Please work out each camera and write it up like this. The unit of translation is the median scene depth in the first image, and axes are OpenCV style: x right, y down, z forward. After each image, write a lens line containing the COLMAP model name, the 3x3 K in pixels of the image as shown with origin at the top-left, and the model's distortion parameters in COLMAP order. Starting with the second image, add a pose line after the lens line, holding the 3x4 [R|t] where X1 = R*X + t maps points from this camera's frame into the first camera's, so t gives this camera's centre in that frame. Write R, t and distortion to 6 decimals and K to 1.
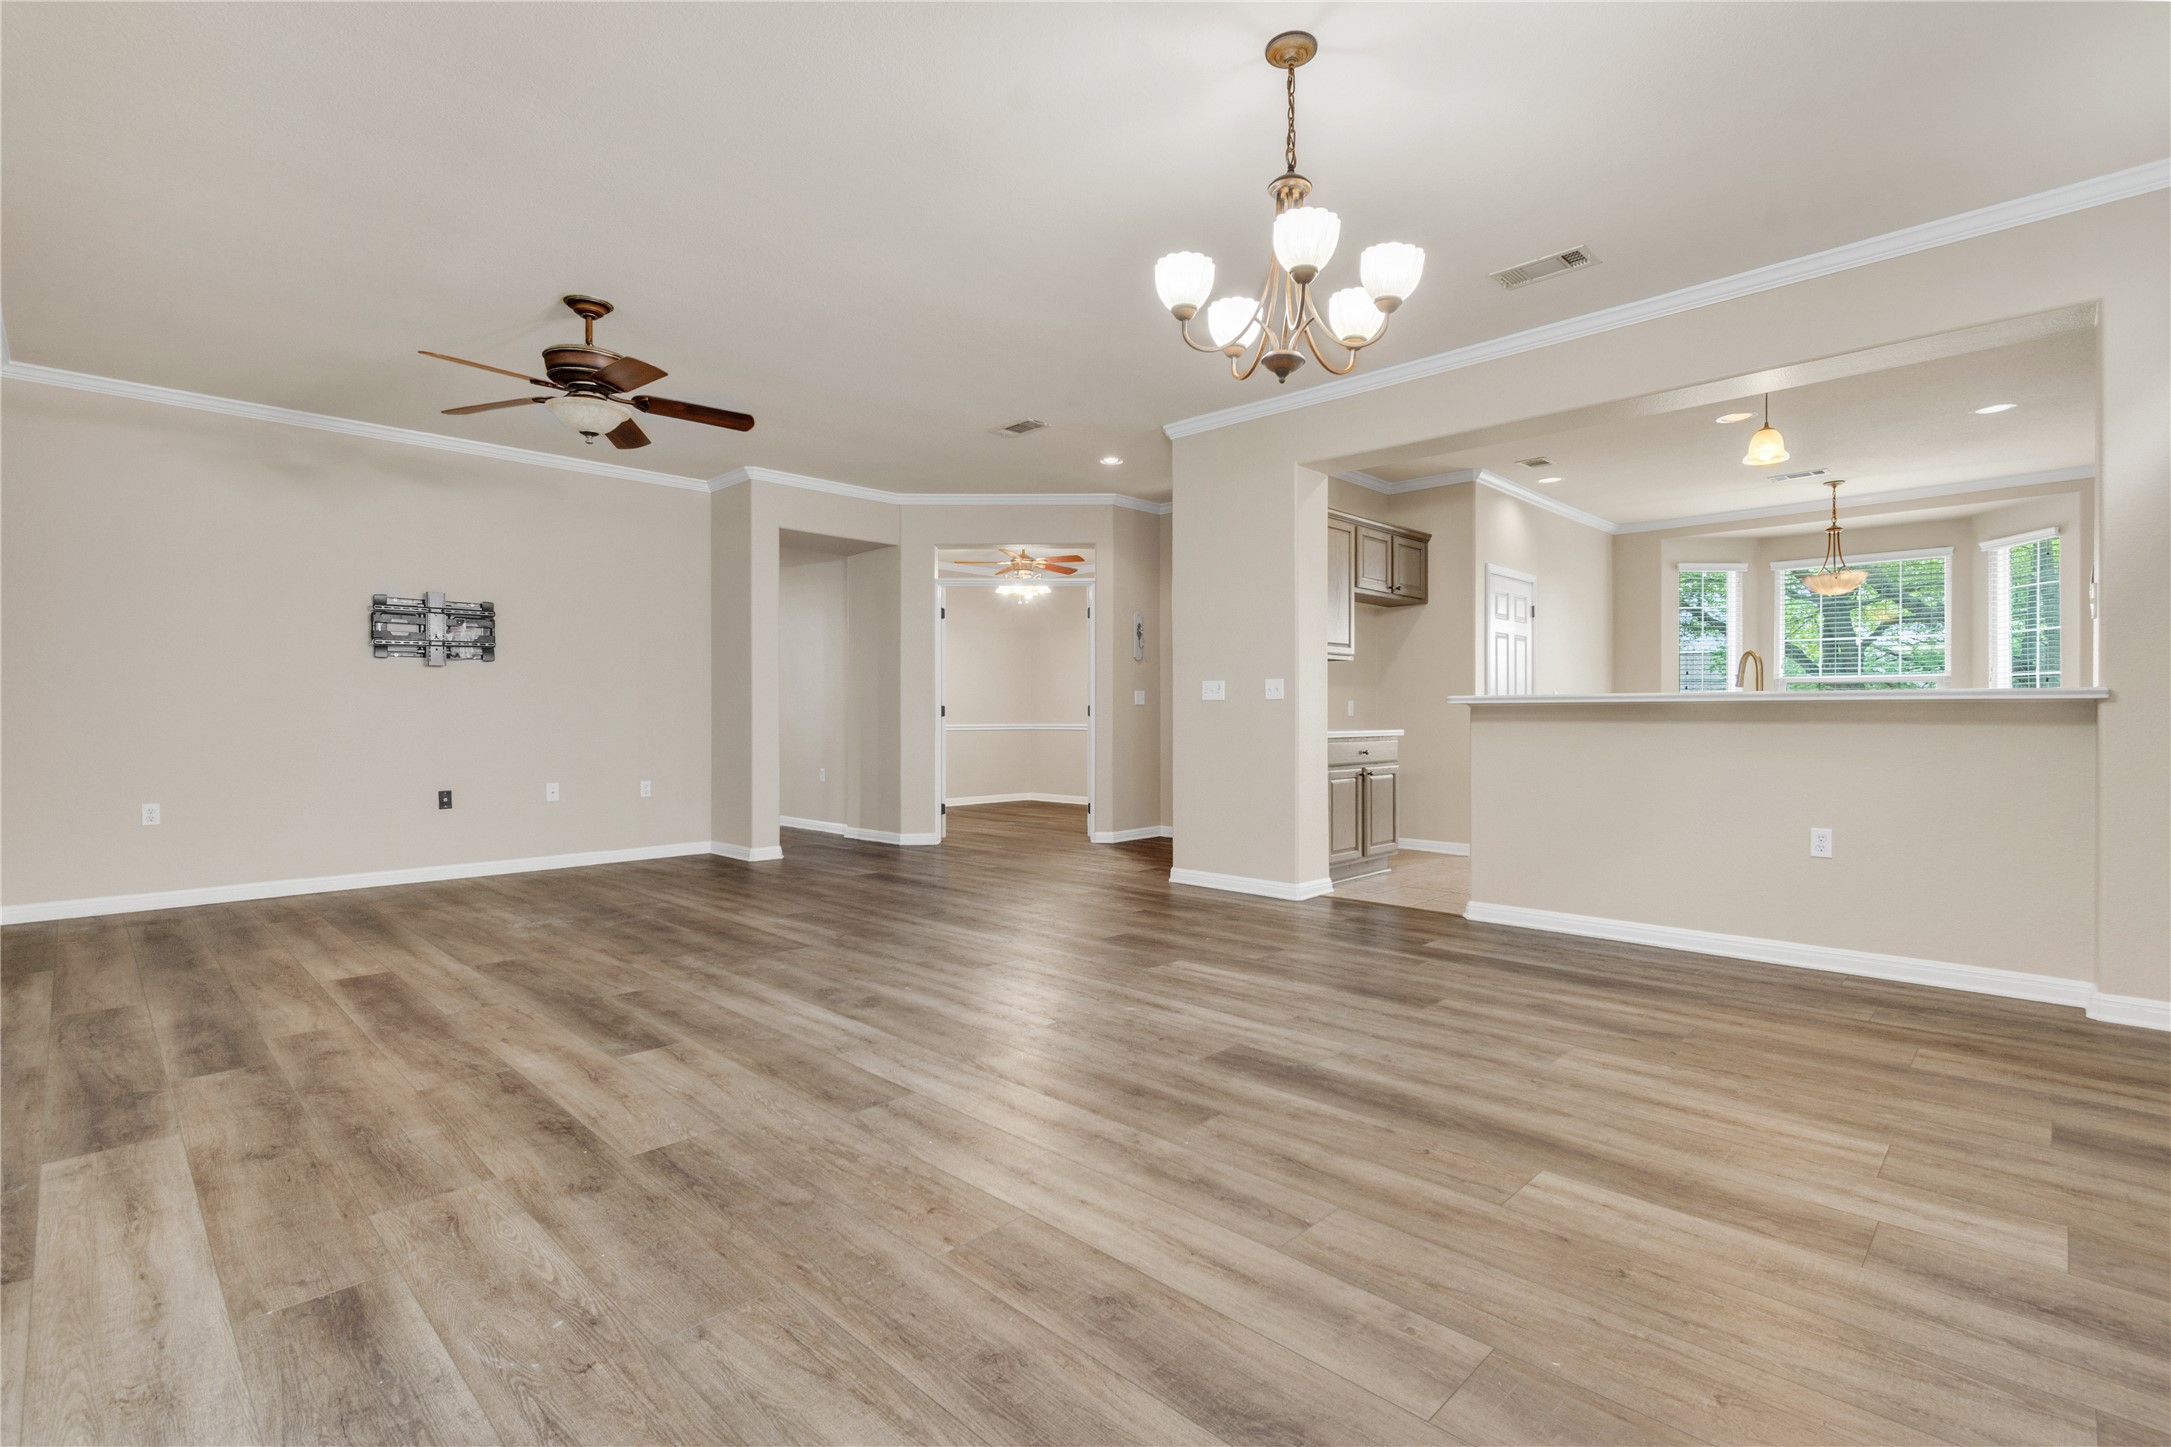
lens RADIAL K [[981.5, 0, 1082.5], [0, 981.5, 720.3], [0, 0, 1]] dist [0.003386, 0.000118]
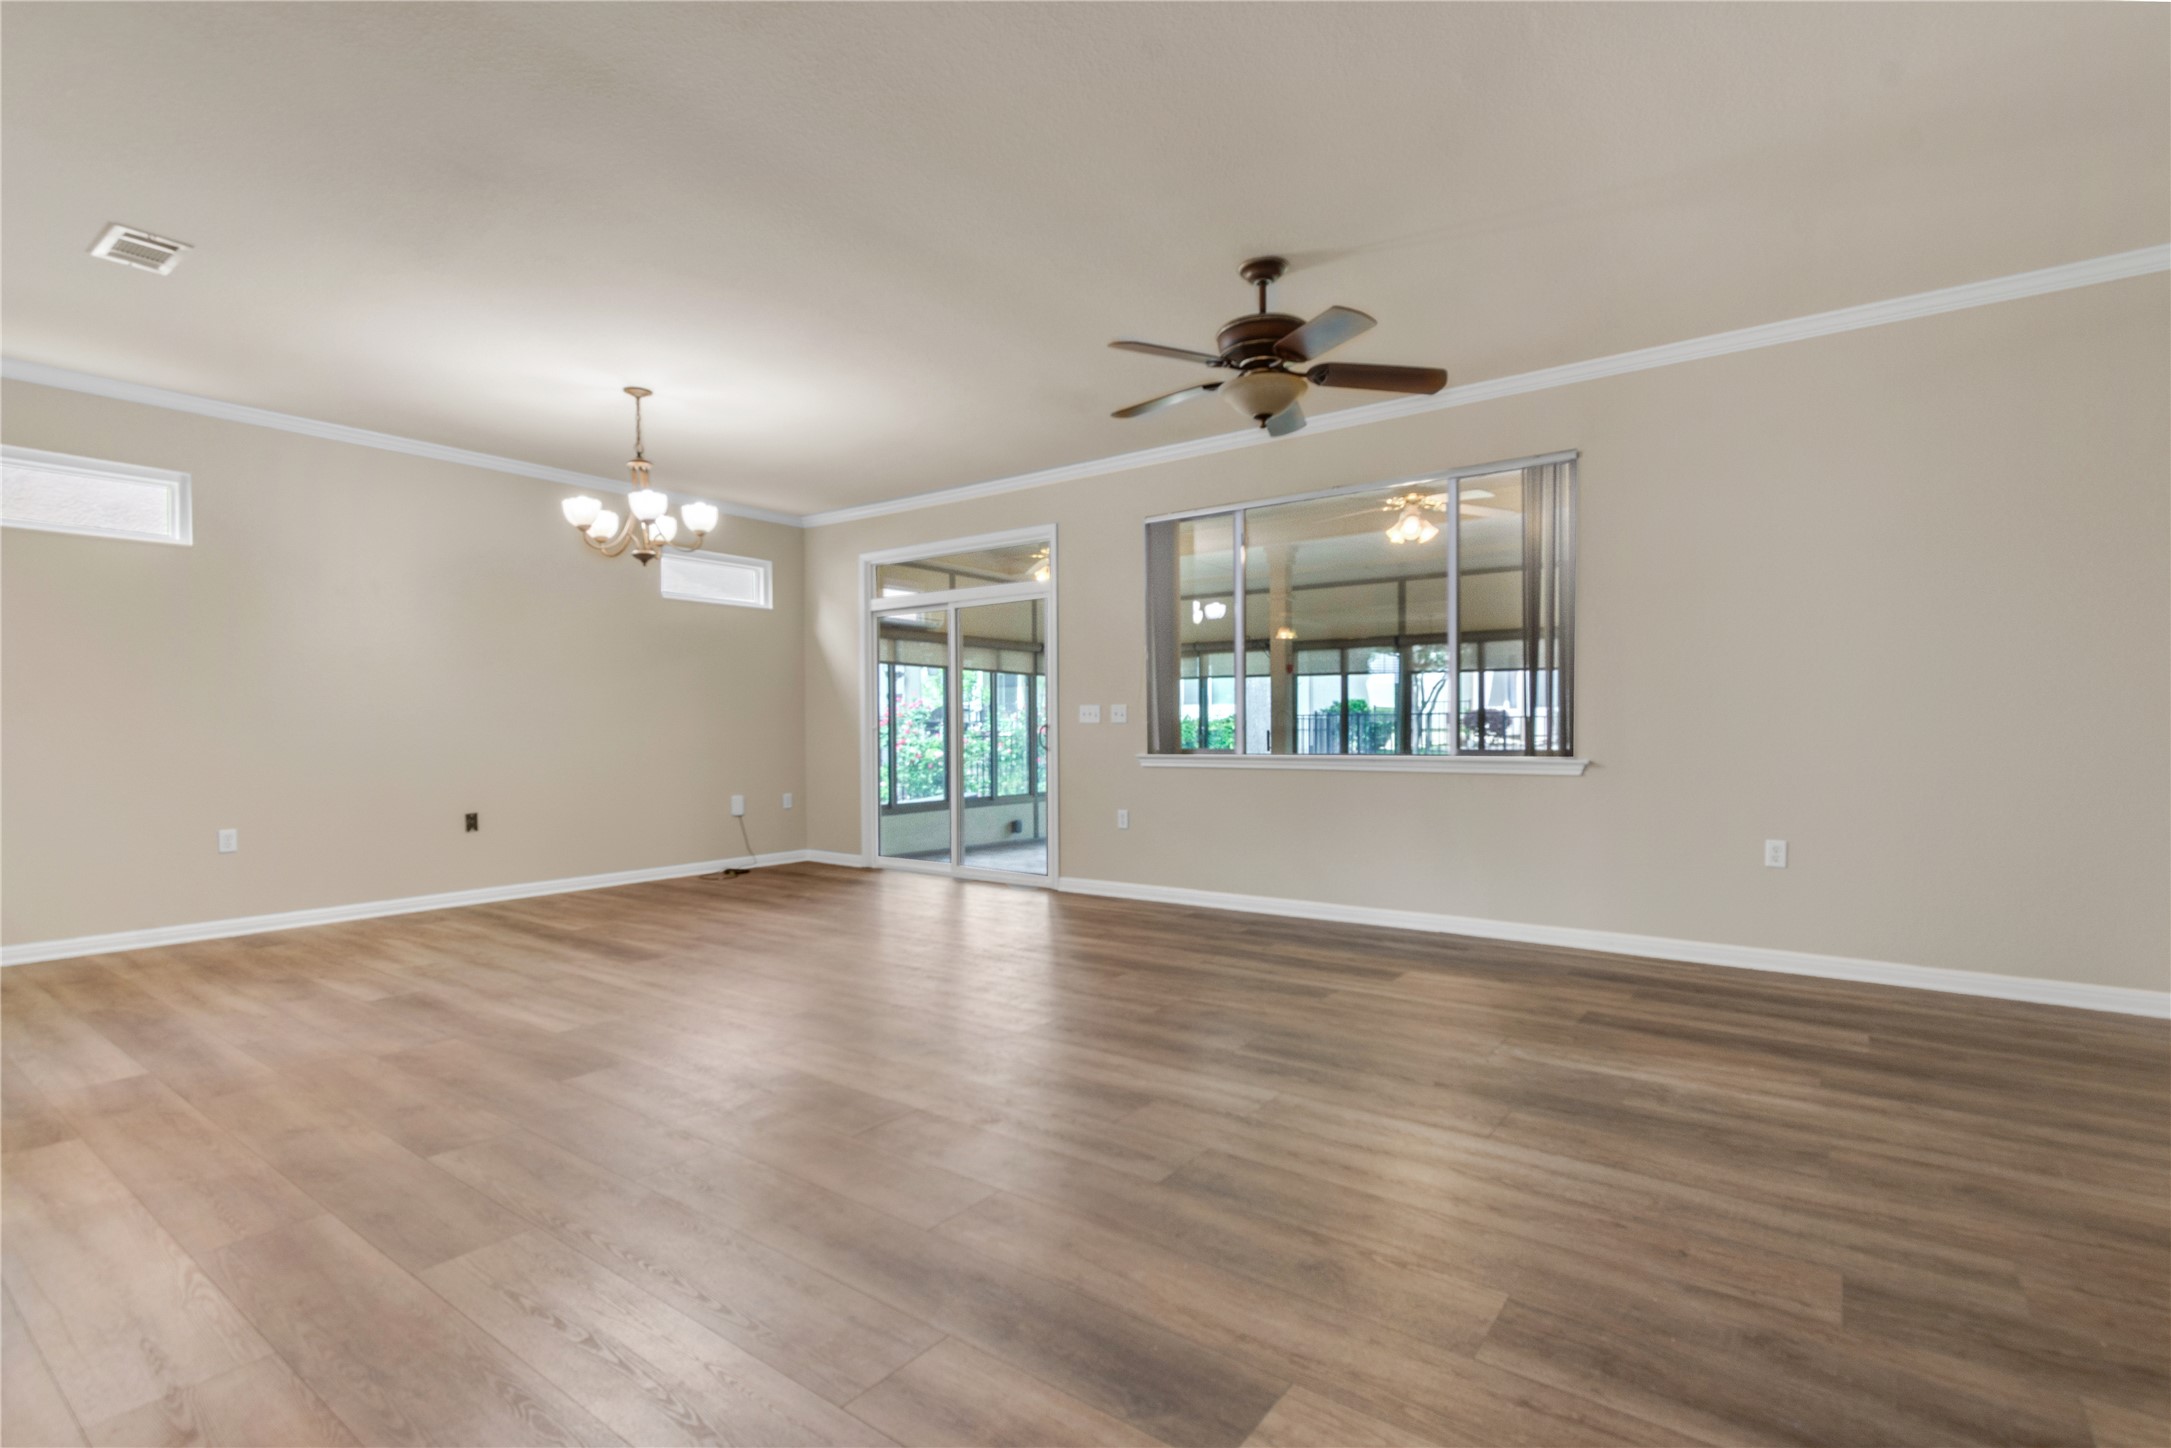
lens RADIAL K [[992.0, 0, 1113.7], [0, 992.0, 734.0], [0, 0, 1]] dist [-0.000577, 0.000372]
pose [[-0.985294, 0.007944, -0.170681, -0.320117], [0.006758, 0.999949, 0.007532, -0.023155], [0.170732, 0.006268, -0.985298, 2.688584]]
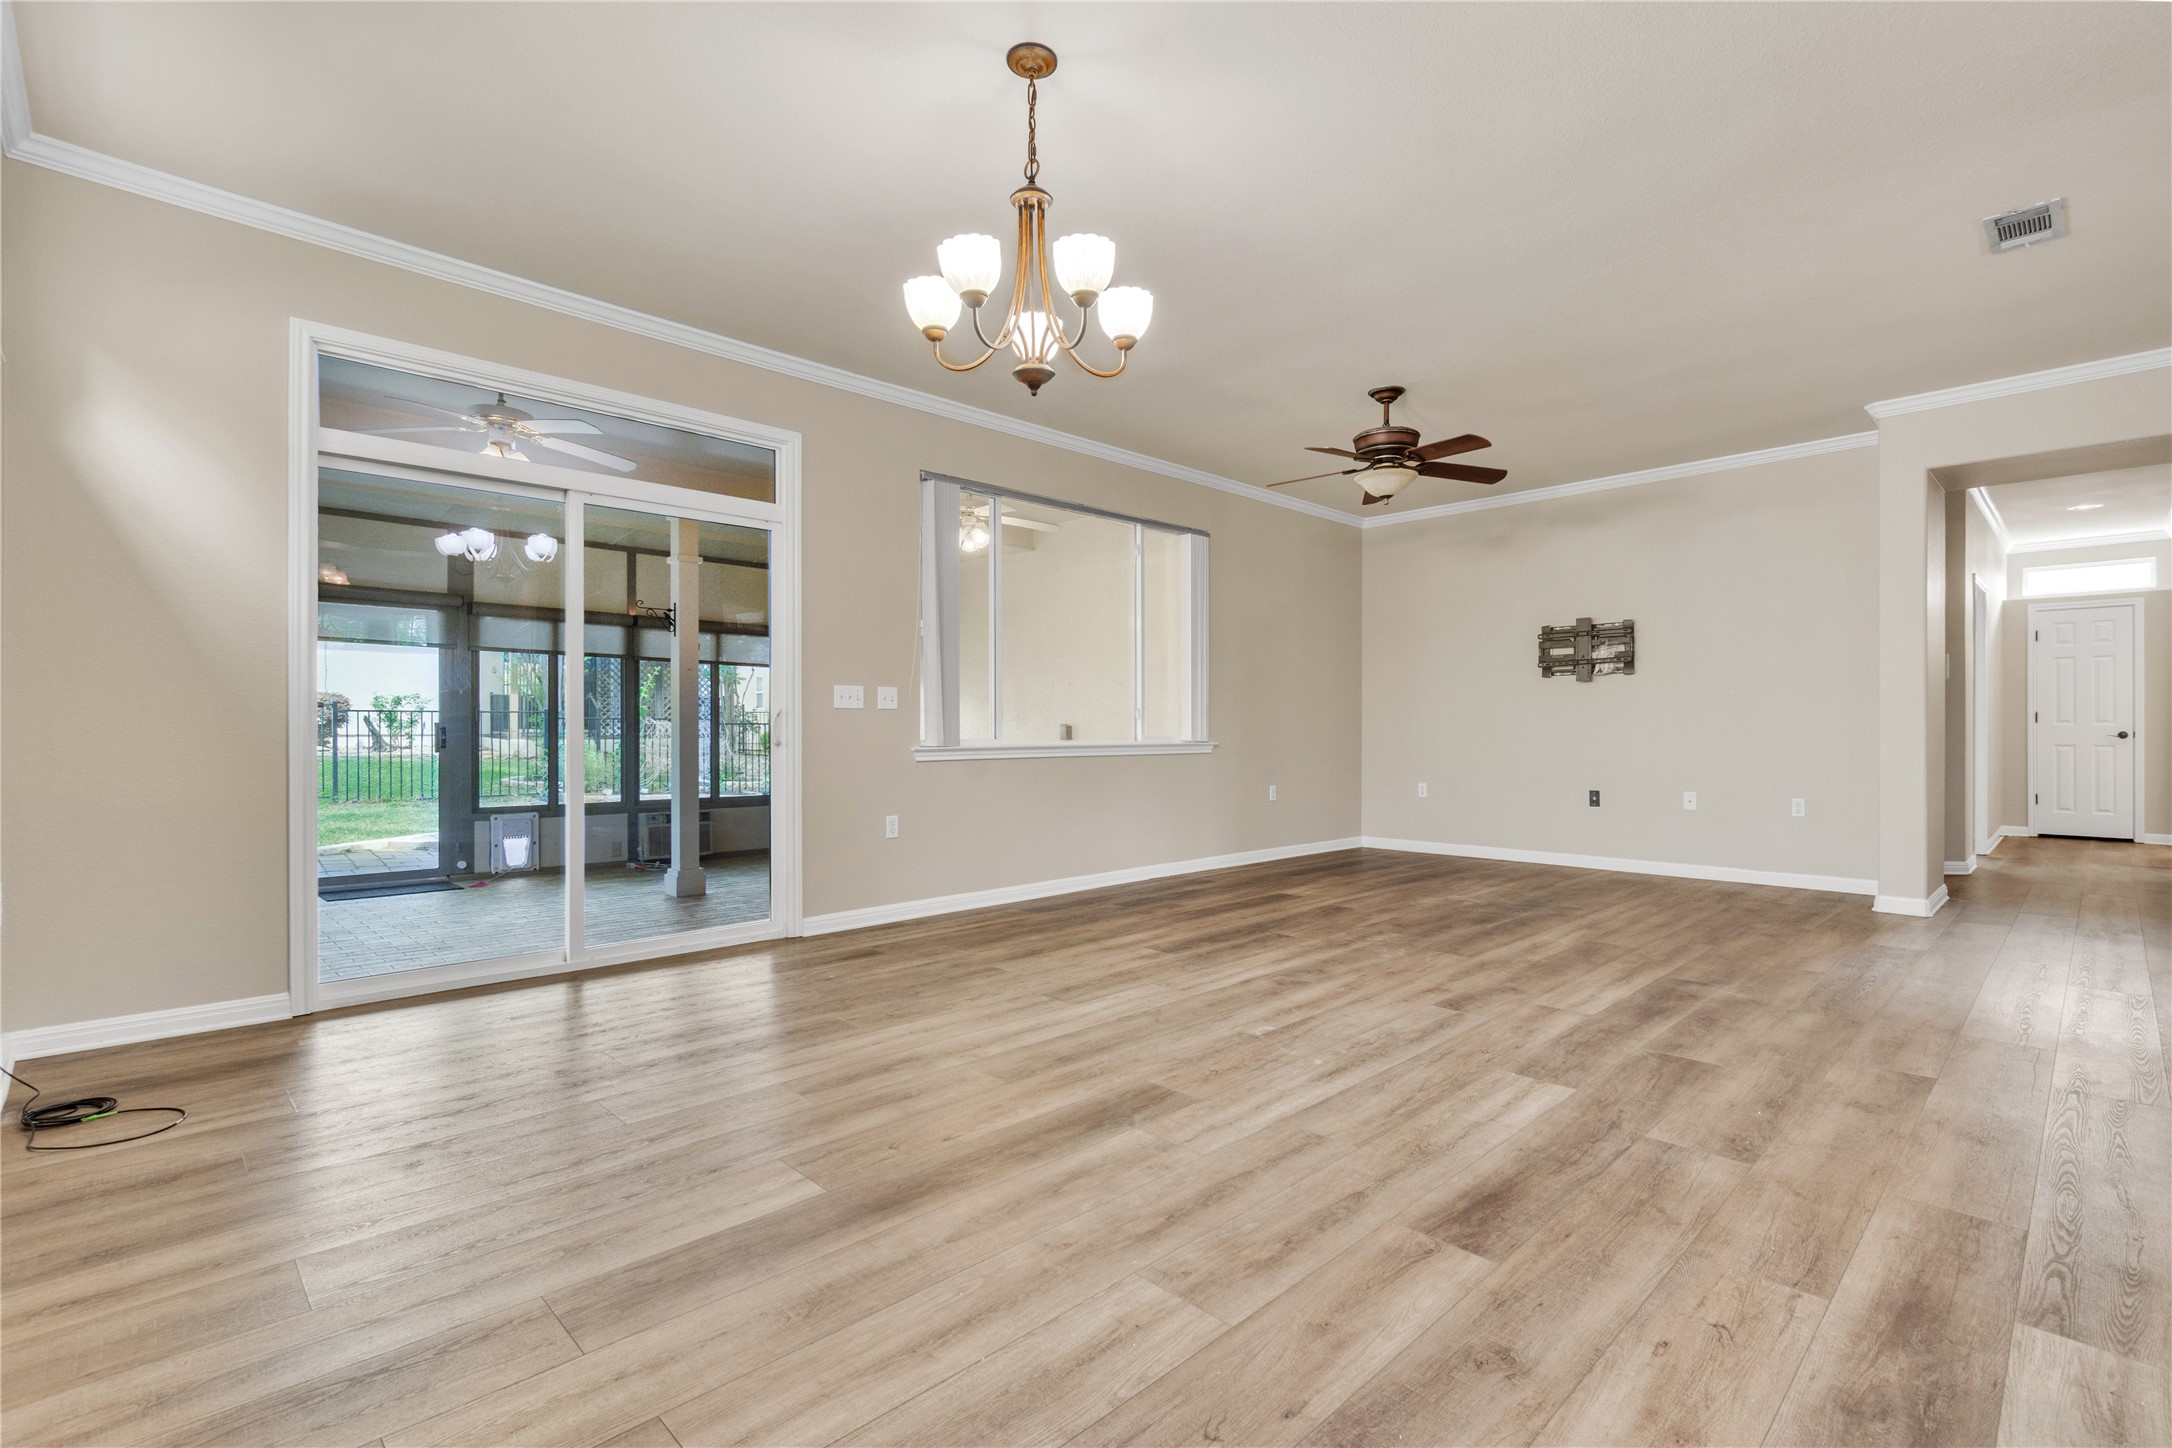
lens RADIAL K [[992.4, 0, 1114.2], [0, 992.4, 734.0], [0, 0, 1]] dist [-0.000577, 0.000372]
pose [[0.002450, 0.007296, -0.999970, 1.079316], [-0.002901, 0.999969, 0.007289, -0.001431], [0.999993, 0.002883, 0.002471, 0.955076]]
